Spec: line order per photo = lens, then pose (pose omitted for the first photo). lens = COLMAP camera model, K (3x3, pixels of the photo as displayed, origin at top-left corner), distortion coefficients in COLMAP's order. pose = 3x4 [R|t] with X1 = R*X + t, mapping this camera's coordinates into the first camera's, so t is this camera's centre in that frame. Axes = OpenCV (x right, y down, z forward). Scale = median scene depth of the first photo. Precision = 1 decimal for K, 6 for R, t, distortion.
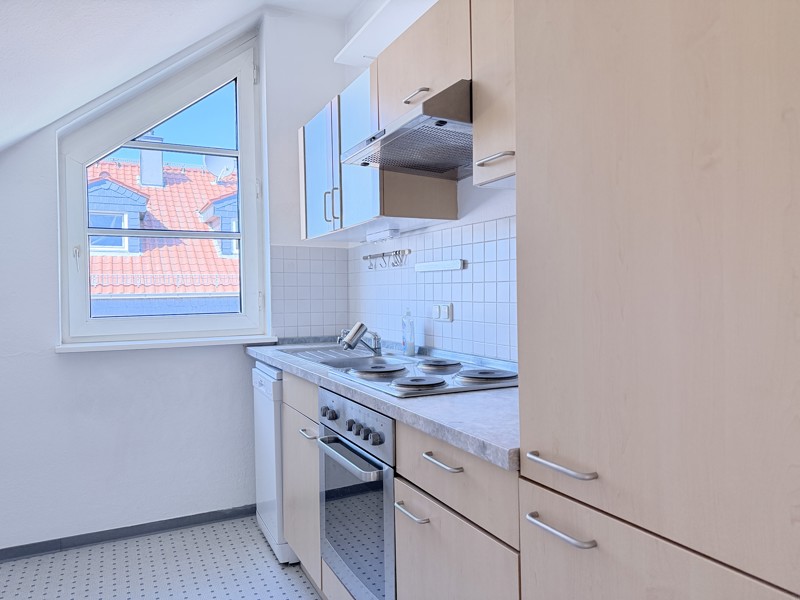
lens RADIAL K [[566.9, 0, 400.0], [0, 566.9, 300.0], [0, 0, 1]] dist [0.089929, -0.111420]
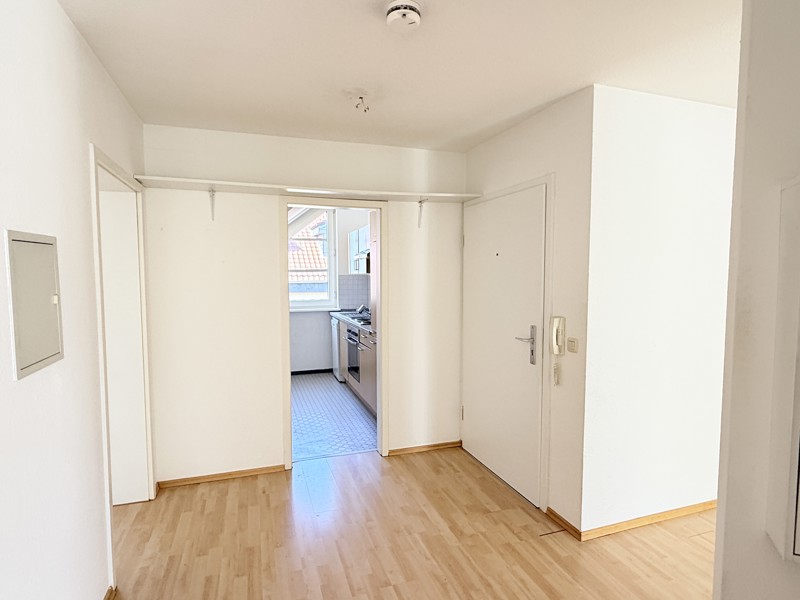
lens RADIAL K [[429.1, 0, 400.0], [0, 429.1, 300.0], [0, 0, 1]] dist [0.000090, -0.000007]
pose [[0.991730, 0.016406, -0.127288, 0.384605], [-0.010175, 0.998725, 0.049448, -0.094987], [0.127937, -0.047744, 0.990633, -1.169769]]
